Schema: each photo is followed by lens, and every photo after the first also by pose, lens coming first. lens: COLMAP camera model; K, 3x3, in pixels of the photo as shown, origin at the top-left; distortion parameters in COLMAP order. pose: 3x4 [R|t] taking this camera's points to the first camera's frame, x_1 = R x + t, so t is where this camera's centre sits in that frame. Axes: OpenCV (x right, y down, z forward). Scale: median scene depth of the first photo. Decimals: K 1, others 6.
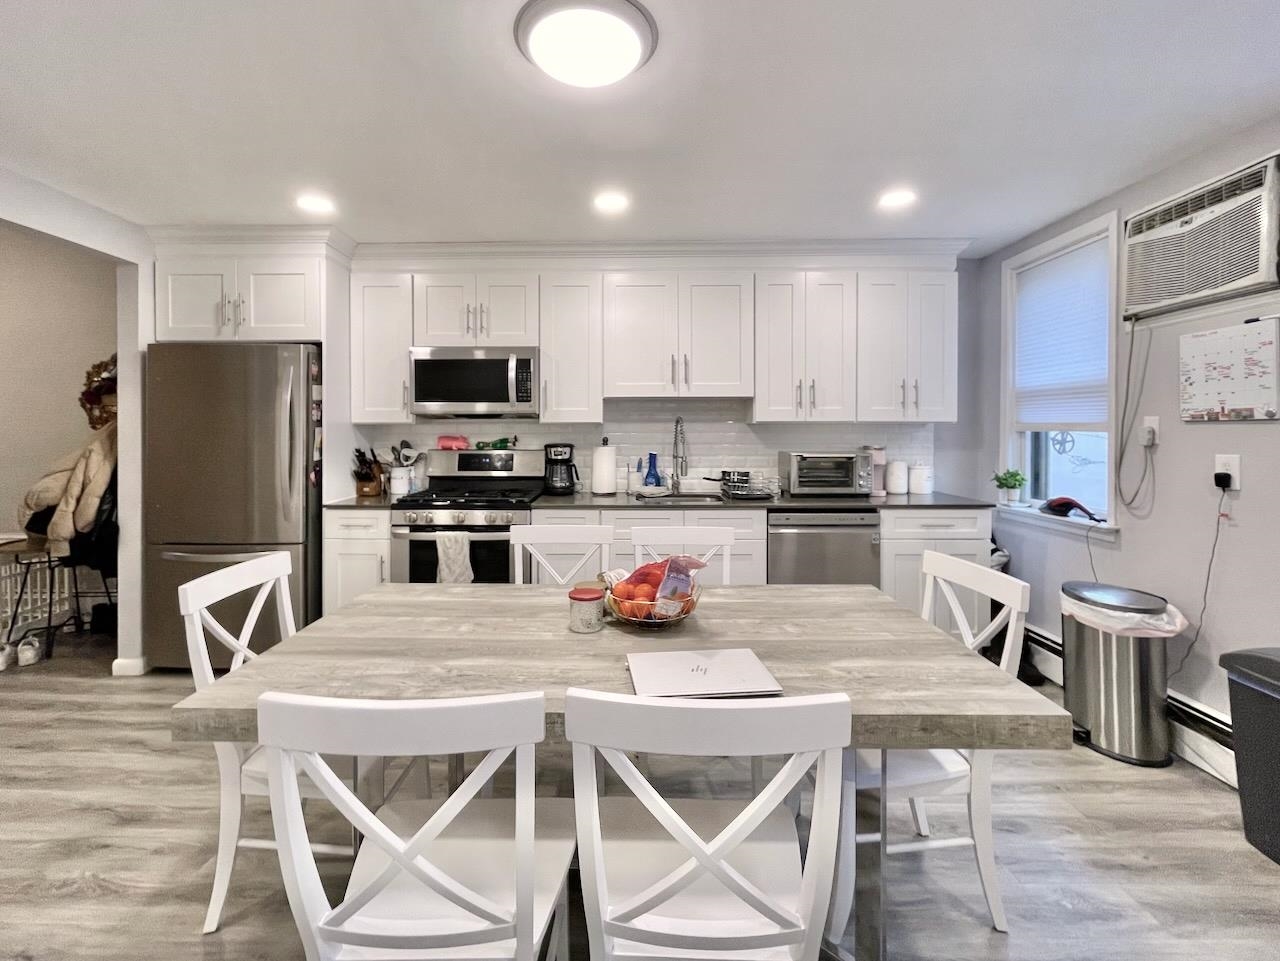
lens RADIAL K [[561.1, 0, 623.2], [0, 561.1, 426.0], [0, 0, 1]] dist [0.000606, 0.000609]
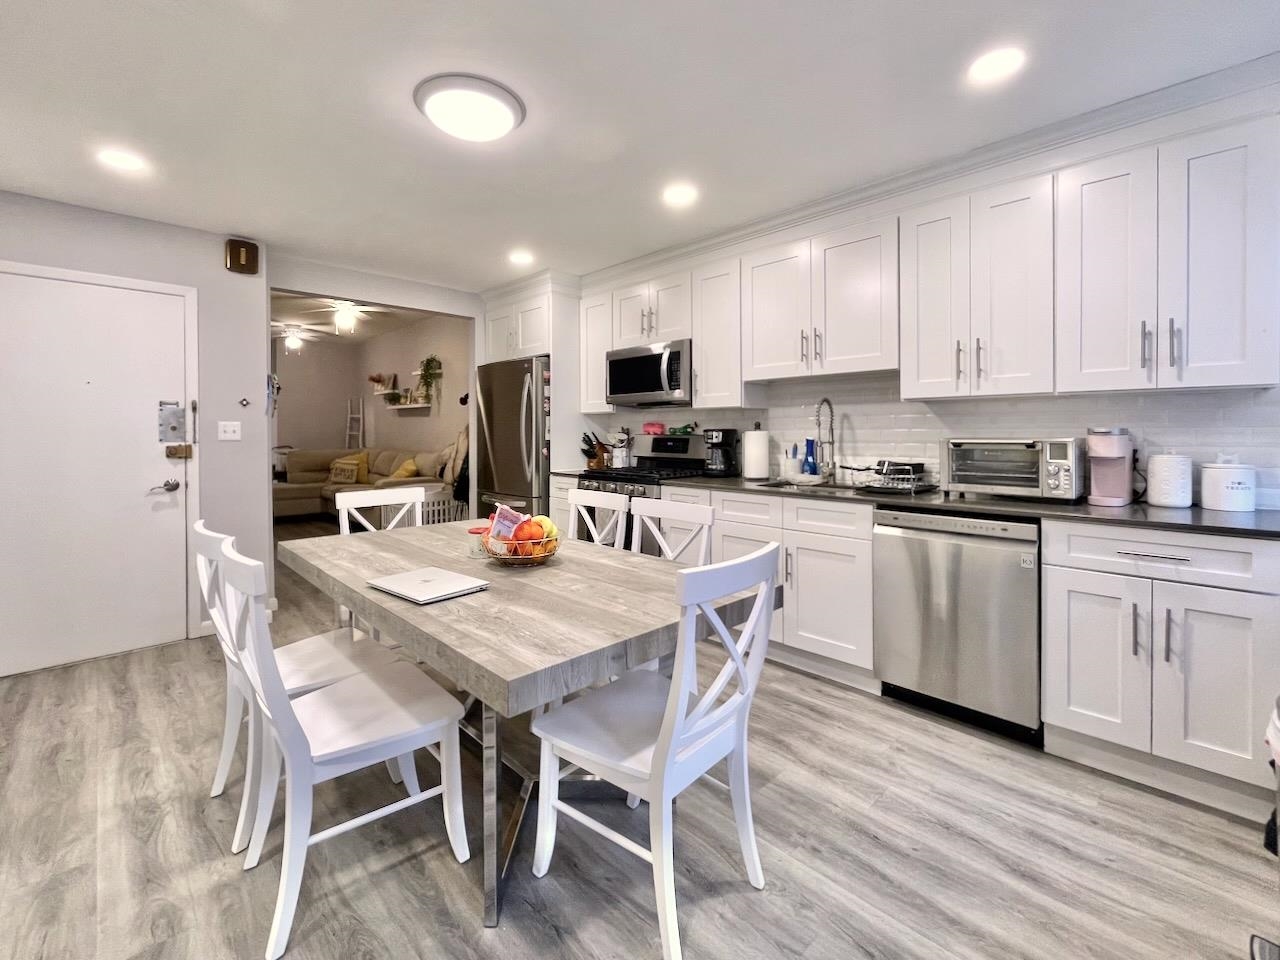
lens RADIAL K [[553.3, 0, 633.0], [0, 553.3, 429.9], [0, 0, 1]] dist [0.001514, 0.000167]
pose [[0.709487, -0.003424, -0.704710, 0.539634], [0.008471, 0.999957, 0.003670, 0.031404], [0.704667, -0.008574, 0.709486, 0.166094]]
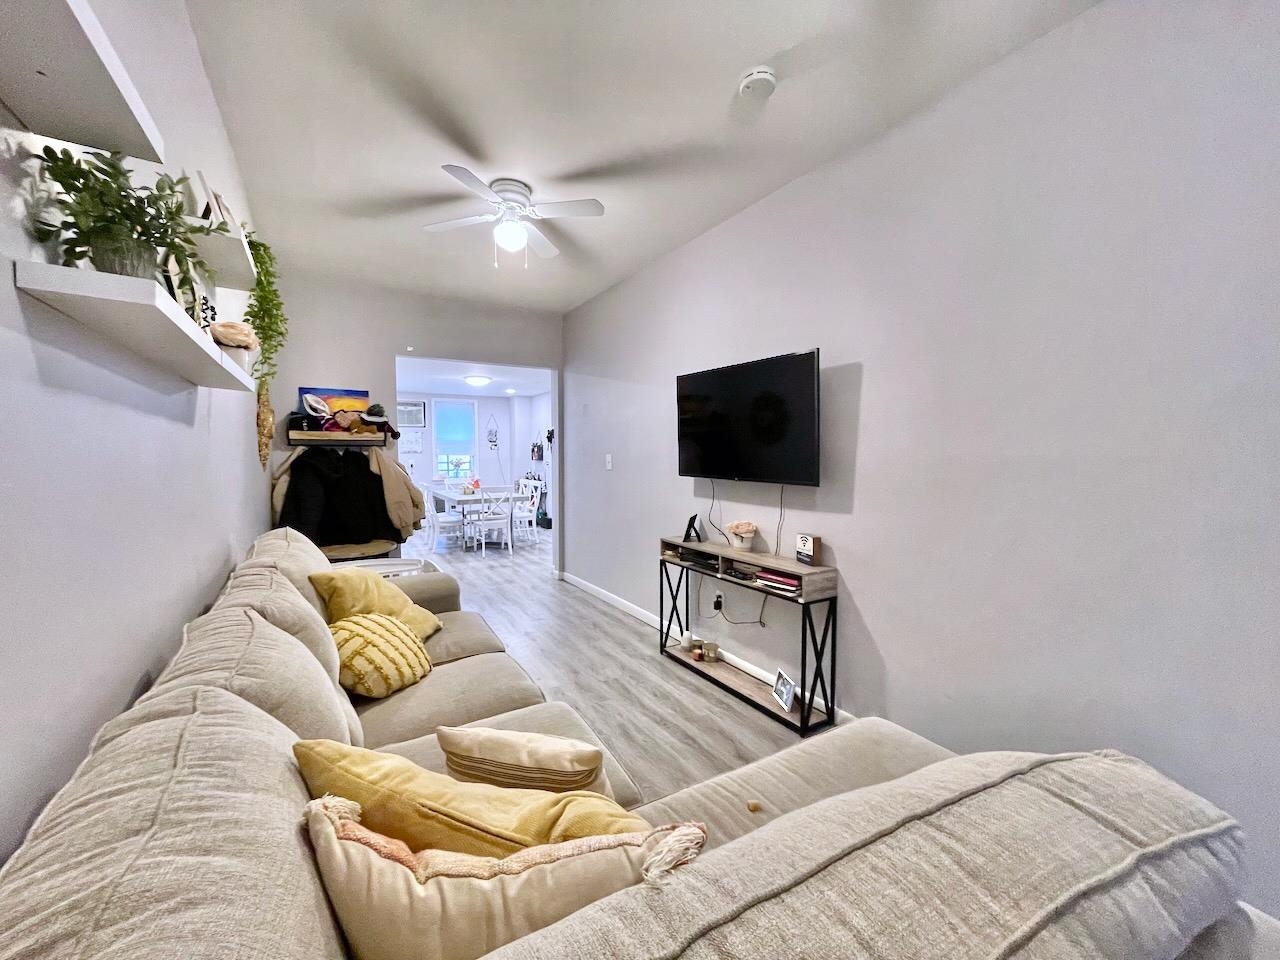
lens RADIAL K [[516.6, 0, 632.1], [0, 516.6, 481.6], [0, 0, 1]] dist [-0.001026, -0.000022]
pose [[-0.518580, -0.044560, 0.853867, -2.346609], [-0.004614, 0.998772, 0.049320, 0.005535], [-0.855016, 0.021637, -0.518149, 1.099868]]
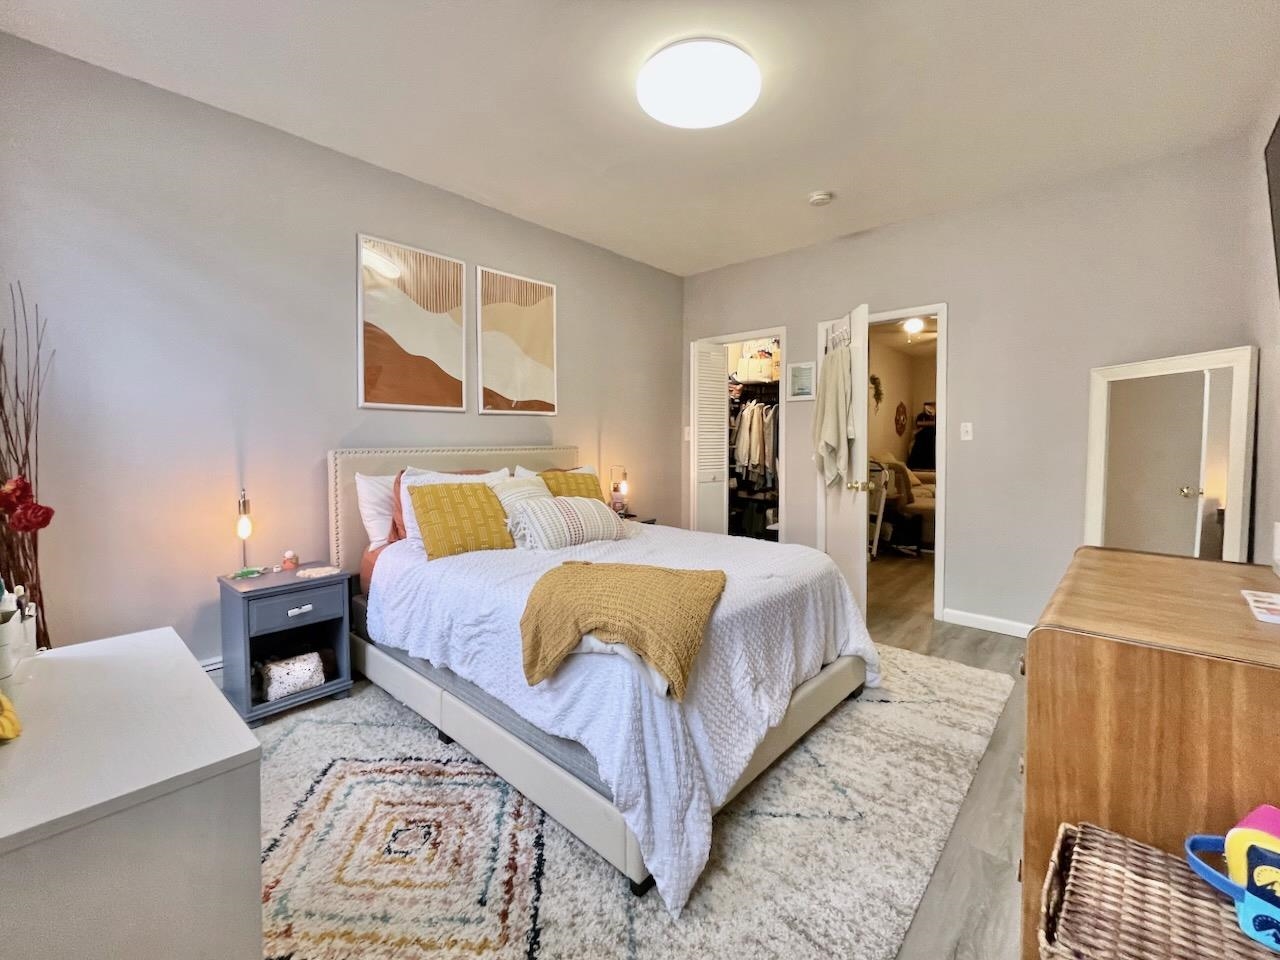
lens RADIAL K [[537.6, 0, 652.2], [0, 537.6, 452.1], [0, 0, 1]] dist [0.008358, -0.000083]
pose [[0.656820, -0.021279, 0.753747, -4.204320], [-0.002248, 0.999542, 0.030176, 0.034648], [-0.754044, -0.021515, 0.656471, 0.274018]]
